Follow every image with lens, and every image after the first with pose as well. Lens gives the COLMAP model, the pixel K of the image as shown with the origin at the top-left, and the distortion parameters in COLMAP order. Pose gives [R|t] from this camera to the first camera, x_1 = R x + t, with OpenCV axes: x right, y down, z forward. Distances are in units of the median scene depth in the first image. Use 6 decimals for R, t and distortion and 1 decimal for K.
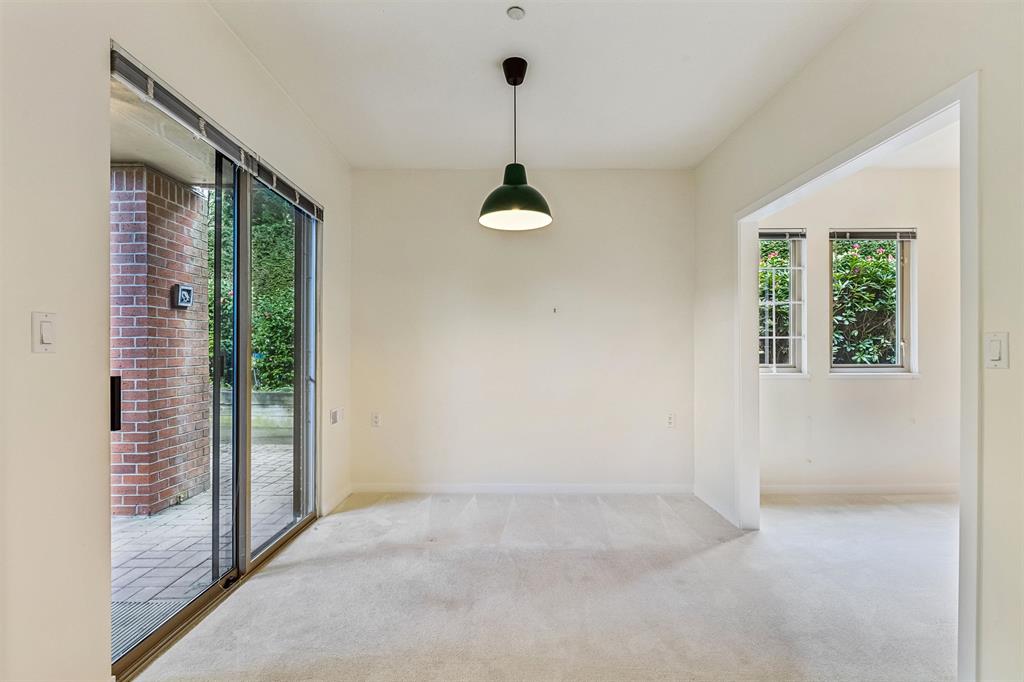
lens RADIAL K [[489.5, 0, 513.3], [0, 489.5, 347.8], [0, 0, 1]] dist [0.000079, -0.000081]
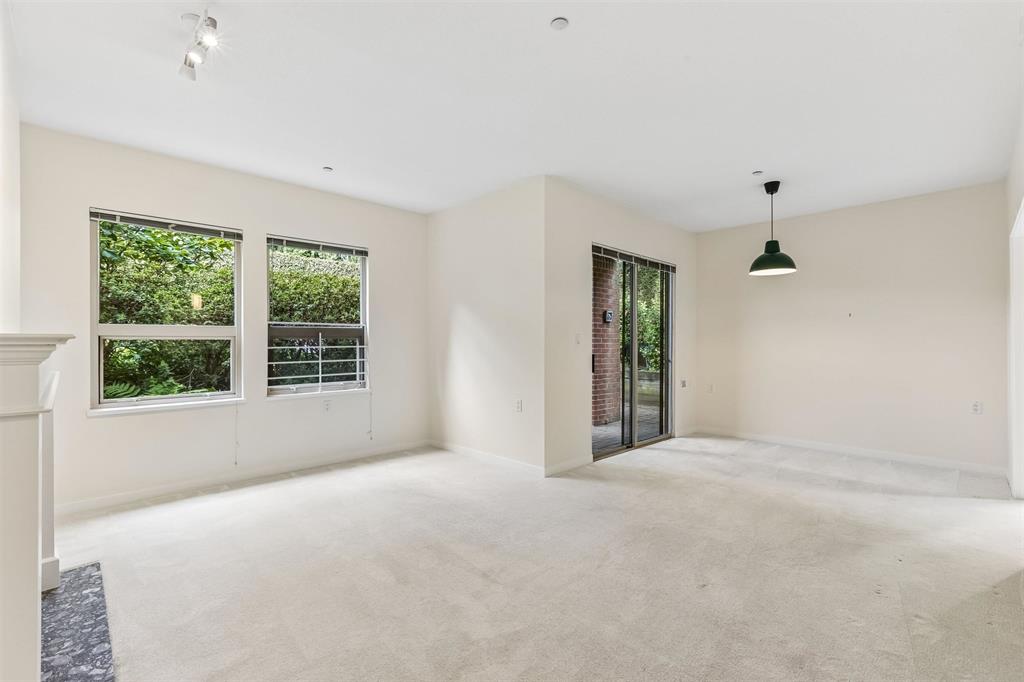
lens RADIAL K [[438.8, 0, 511.9], [0, 438.8, 343.6], [0, 0, 1]] dist [0.000370, 0.000143]
pose [[0.698518, 0.003490, -0.715584, 0.303185], [0.000222, 0.999987, 0.005093, -0.007128], [0.715593, -0.003717, 0.698508, -0.489919]]
